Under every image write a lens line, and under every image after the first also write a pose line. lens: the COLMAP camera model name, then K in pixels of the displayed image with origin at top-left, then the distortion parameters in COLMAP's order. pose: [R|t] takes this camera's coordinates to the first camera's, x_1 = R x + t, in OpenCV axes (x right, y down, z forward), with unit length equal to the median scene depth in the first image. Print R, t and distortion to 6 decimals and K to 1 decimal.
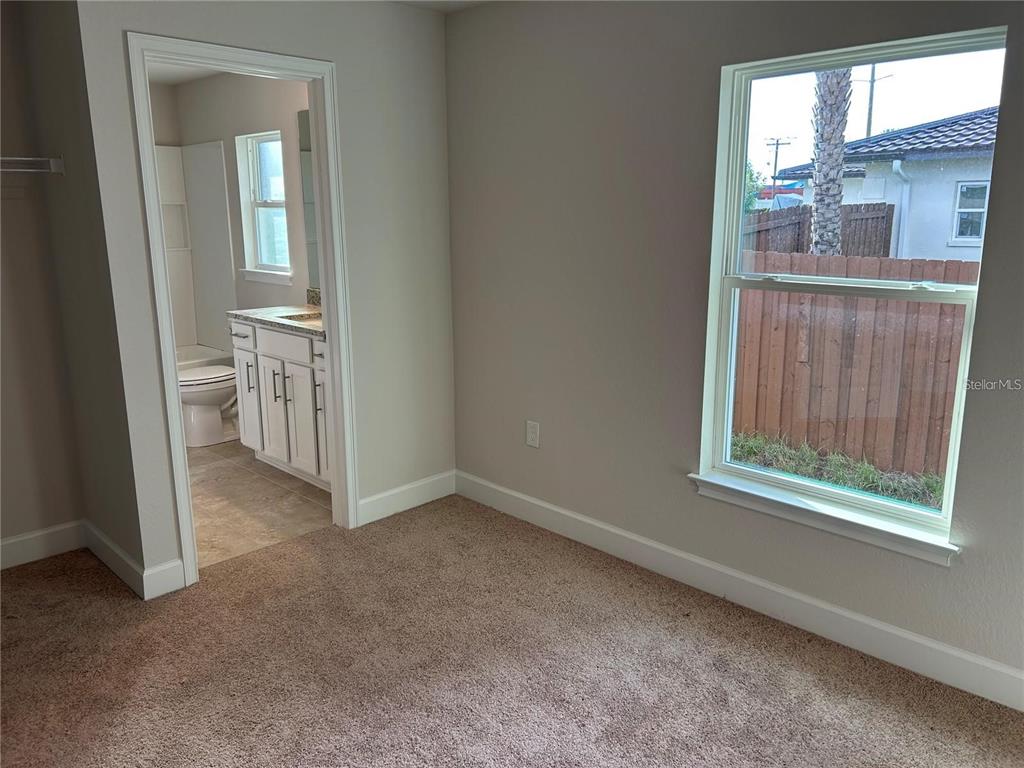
lens RADIAL K [[781.0, 0, 517.7], [0, 781.0, 382.2], [0, 0, 1]] dist [0.023121, -0.006190]
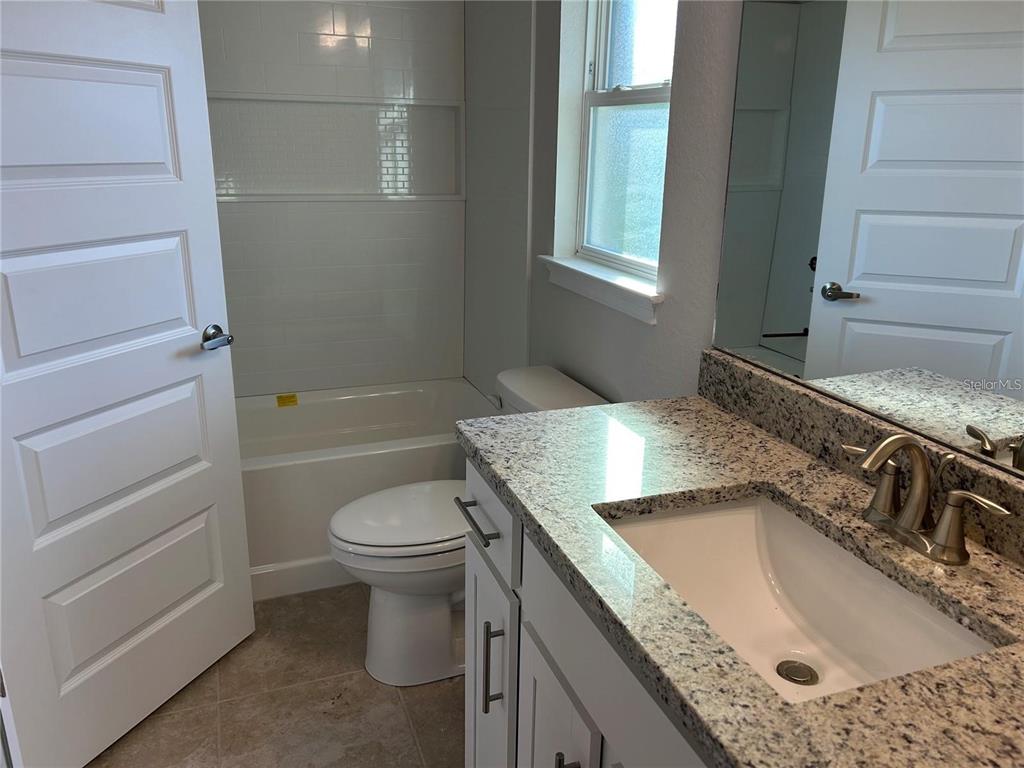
lens RADIAL K [[781.0, 0, 514.9], [0, 781.0, 388.8], [0, 0, 1]] dist [0.023121, -0.006190]
pose [[0.909822, 0.145409, -0.388689, -0.197290], [-0.110341, 0.987653, 0.111202, -0.123412], [0.400060, -0.058286, 0.914634, 0.622693]]
